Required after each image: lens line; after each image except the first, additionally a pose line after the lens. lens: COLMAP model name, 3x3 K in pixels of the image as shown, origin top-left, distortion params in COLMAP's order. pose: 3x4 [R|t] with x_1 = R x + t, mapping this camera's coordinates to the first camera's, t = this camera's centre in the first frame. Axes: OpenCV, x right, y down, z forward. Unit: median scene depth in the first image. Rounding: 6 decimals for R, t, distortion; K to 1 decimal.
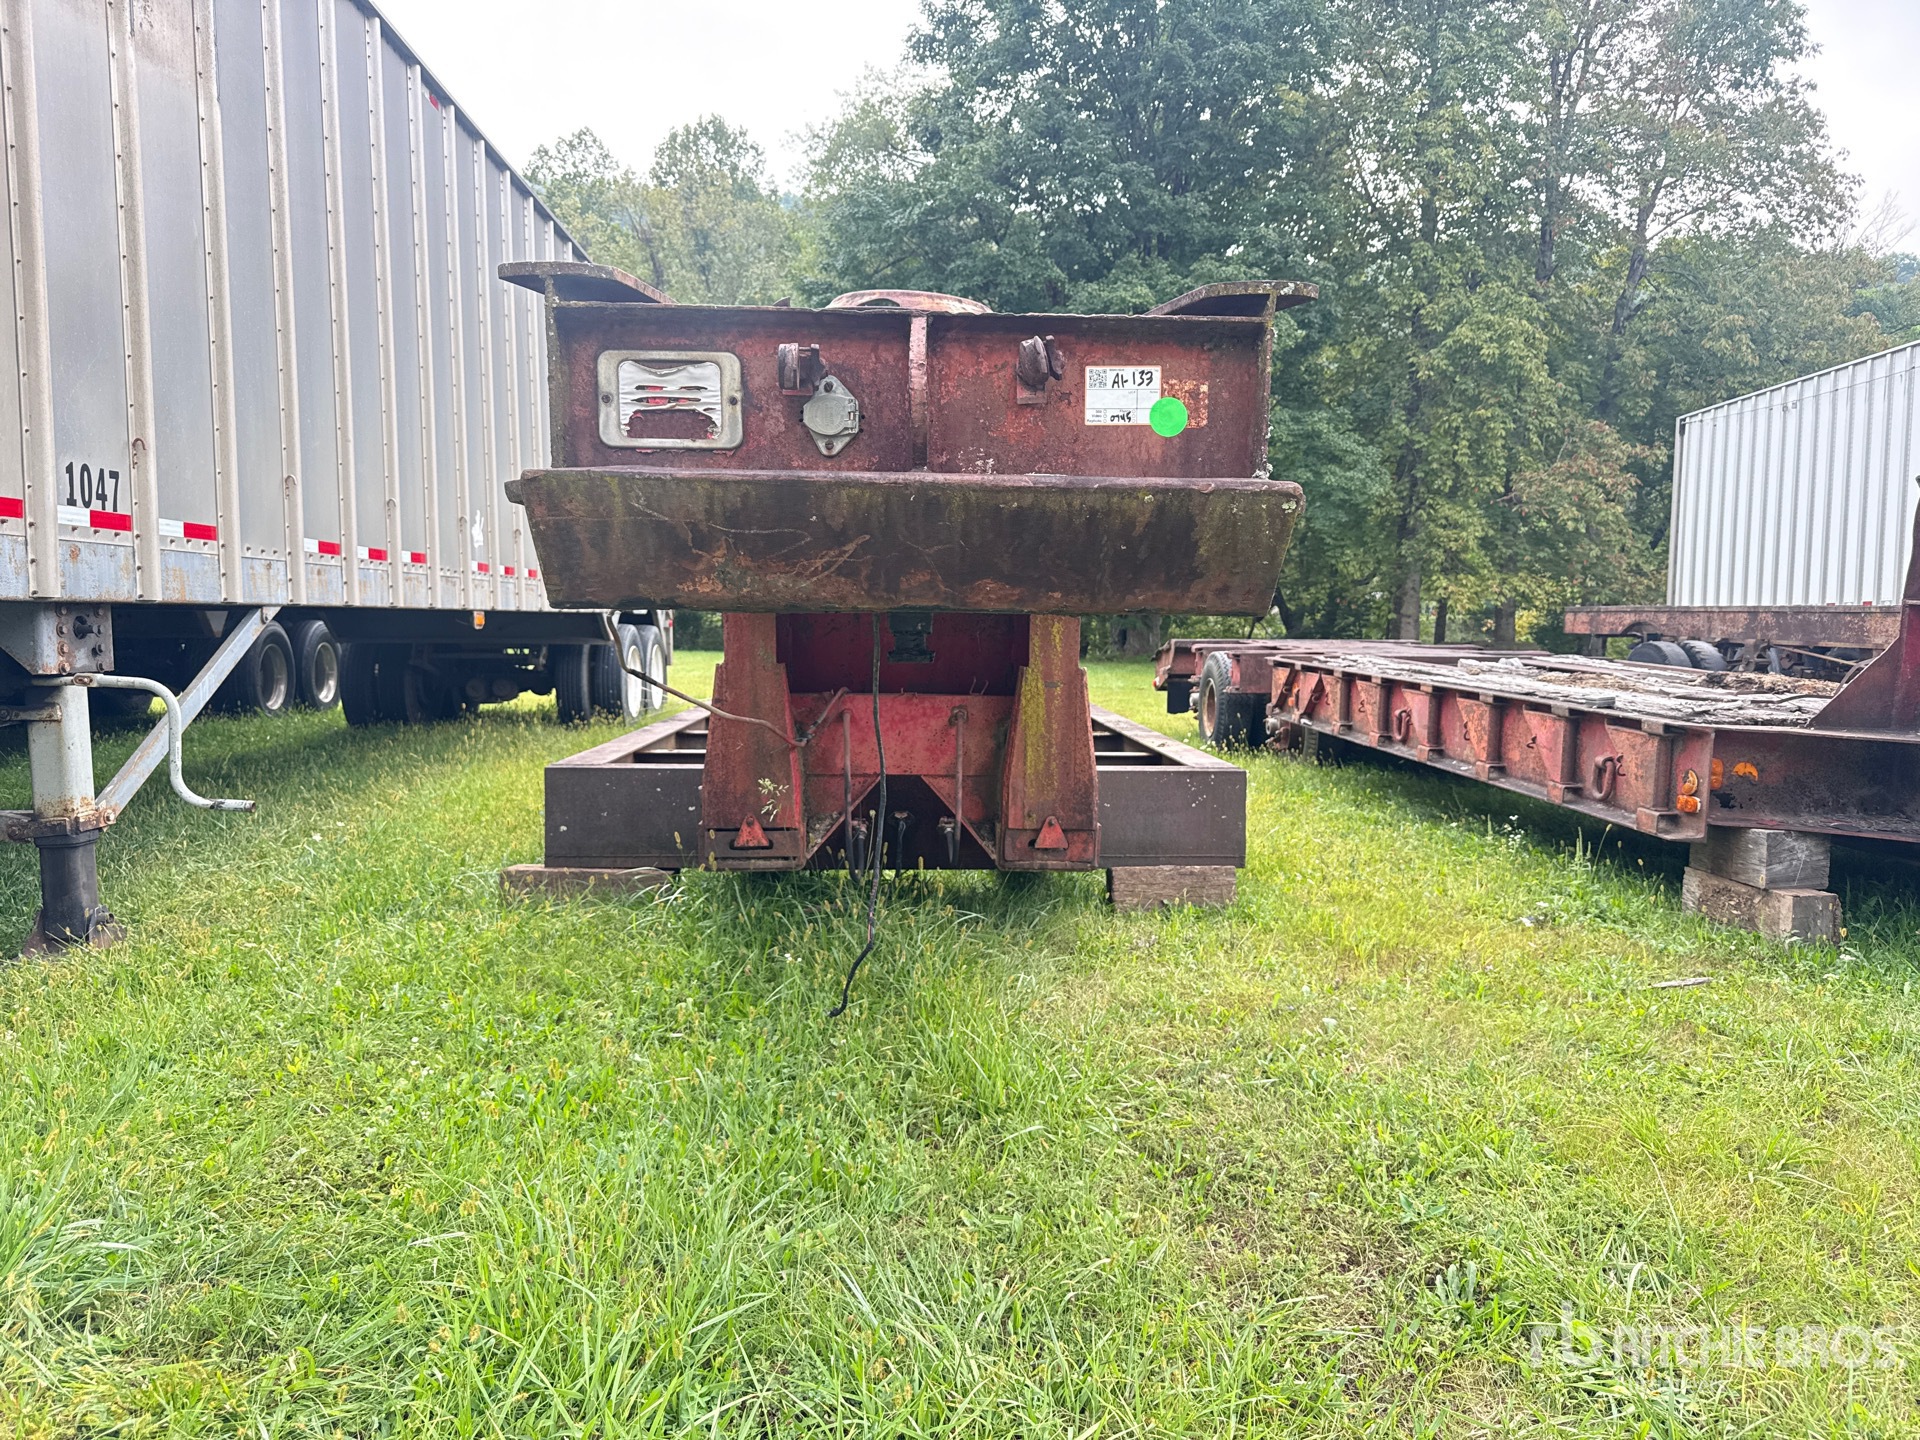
lens RADIAL K [[1264.1, 0, 988.0], [0, 1264.1, 691.5], [0, 0, 1]] dist [0.165777, 0.001038]
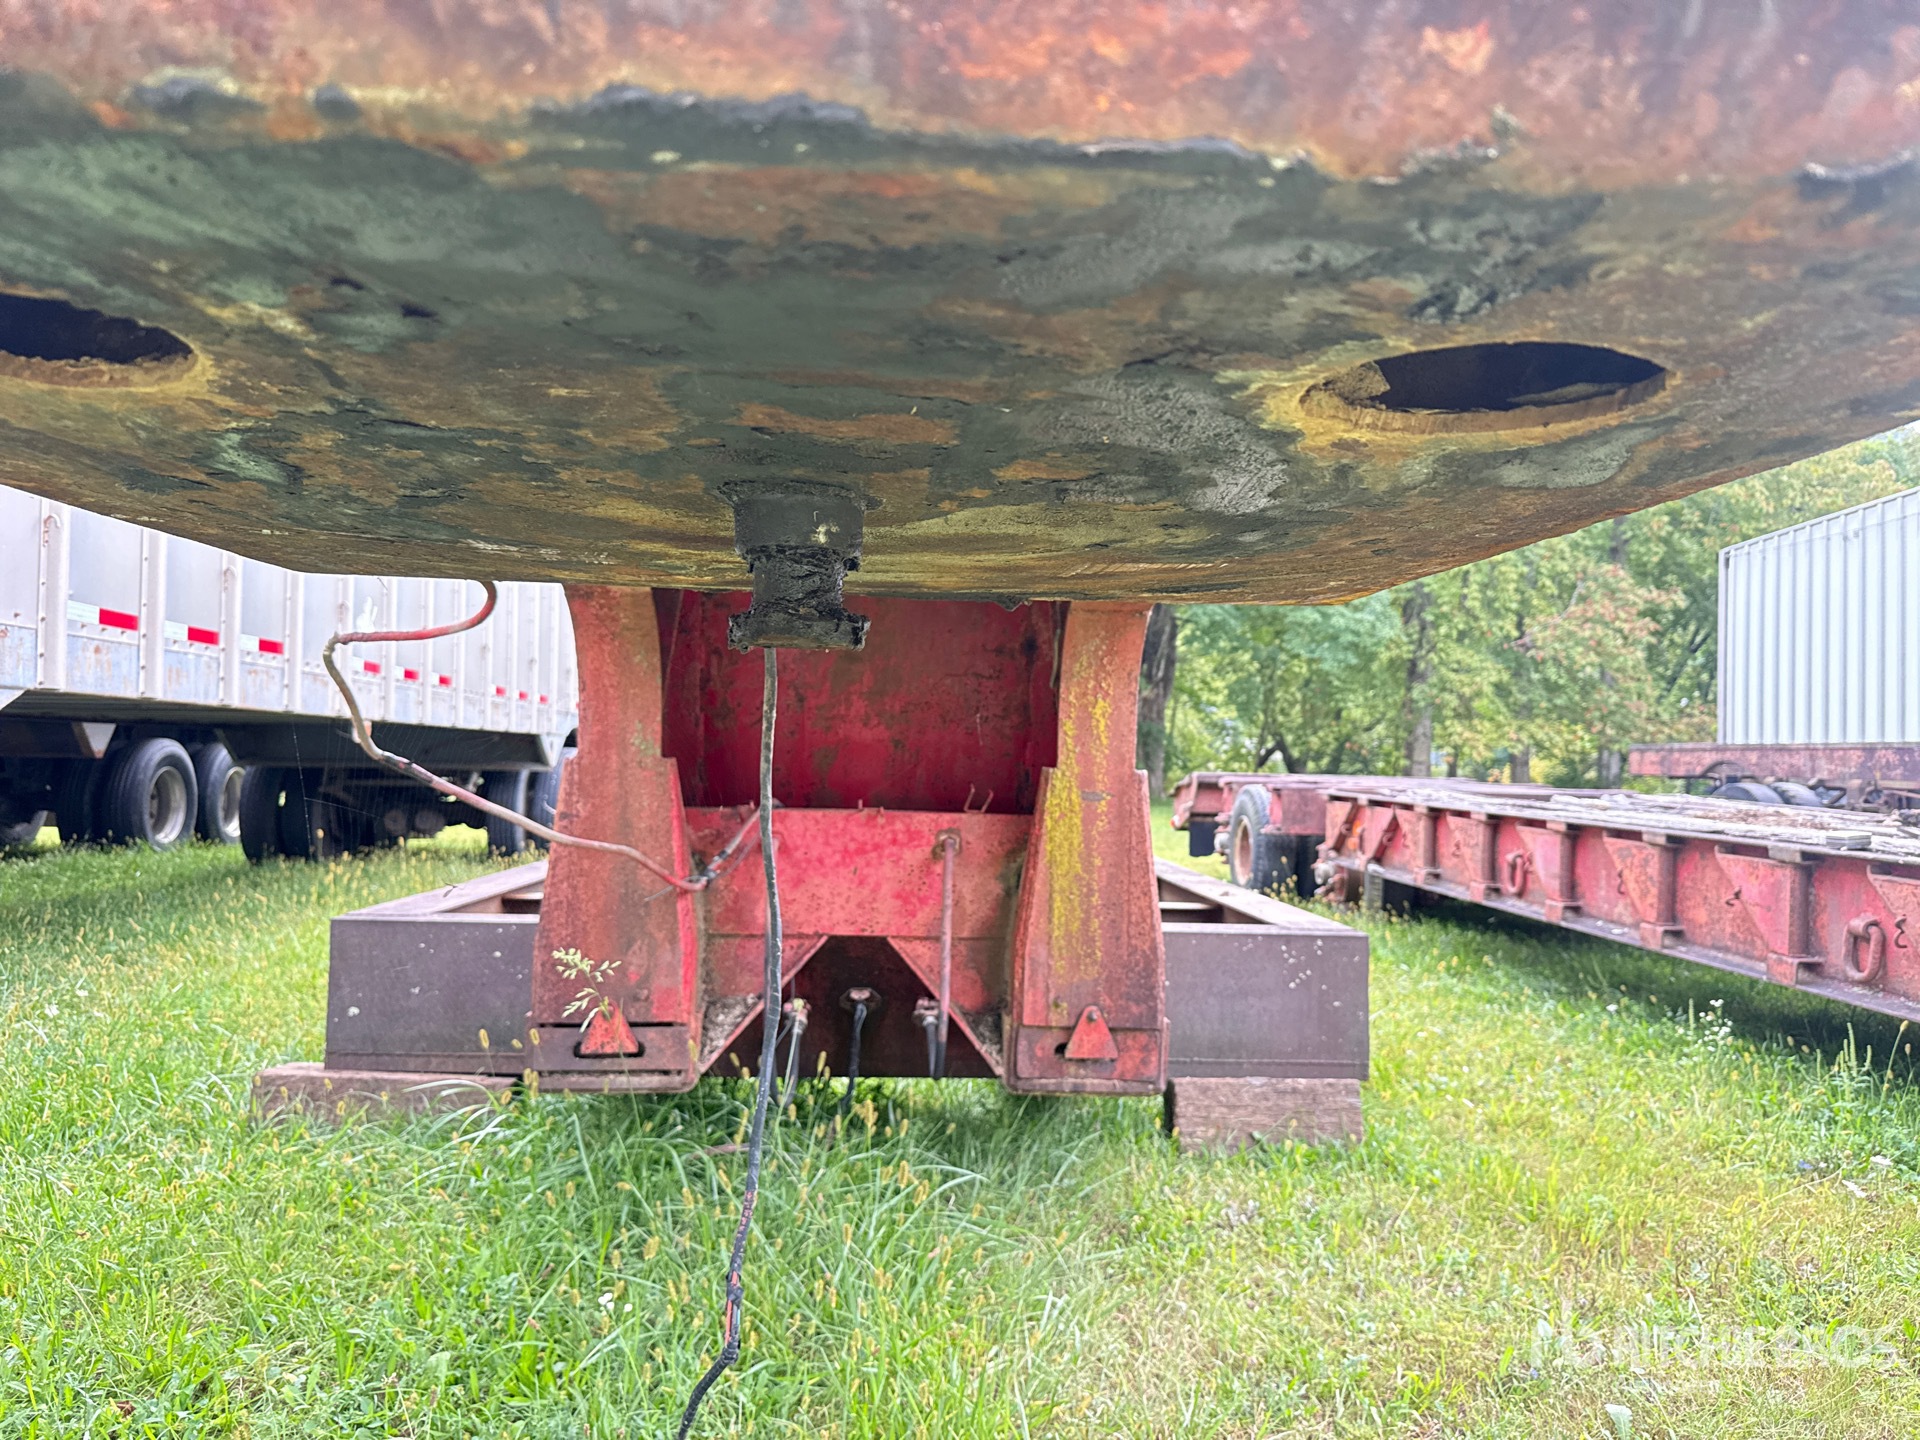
lens RADIAL K [[1294.0, 0, 992.0], [0, 1294.0, 721.2], [0, 0, 1]] dist [0.149157, -0.172359]
pose [[0.999910, 0.012180, 0.005547, -0.002073], [-0.011644, 0.996039, -0.088151, 0.006670], [-0.006599, 0.088079, 0.996092, 0.151178]]
